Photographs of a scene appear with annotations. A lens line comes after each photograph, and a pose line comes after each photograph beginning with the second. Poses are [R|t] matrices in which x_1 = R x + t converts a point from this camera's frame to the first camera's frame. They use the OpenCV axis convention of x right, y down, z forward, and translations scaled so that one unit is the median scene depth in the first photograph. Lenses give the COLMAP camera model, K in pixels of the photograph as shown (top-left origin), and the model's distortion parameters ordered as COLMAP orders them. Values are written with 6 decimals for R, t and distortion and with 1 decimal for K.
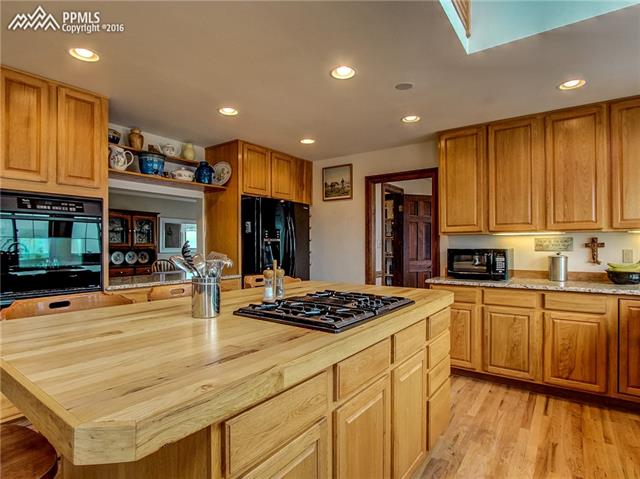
lens RADIAL K [[340.3, 0, 320.0], [0, 340.3, 239.5], [0, 0, 1]] dist [-0.014951, 0.000330]
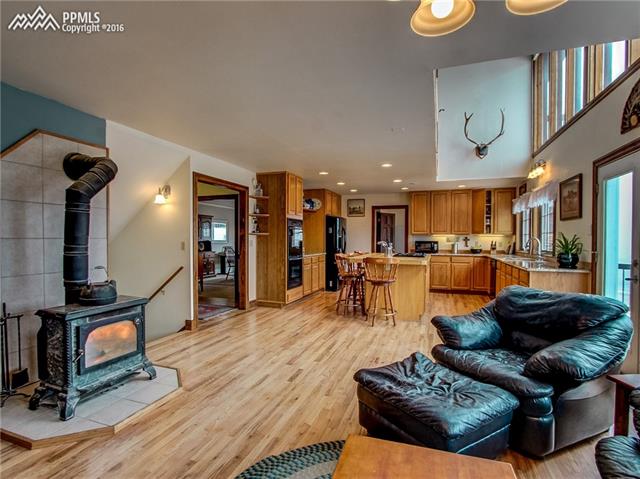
lens RADIAL K [[336.2, 0, 307.2], [0, 336.2, 238.3], [0, 0, 1]] dist [-0.015699, 0.001334]
pose [[0.963799, 0.006059, 0.266560, -1.085643], [-0.011229, 0.999777, 0.017876, -0.027678], [-0.266393, -0.020222, 0.963652, -1.195143]]
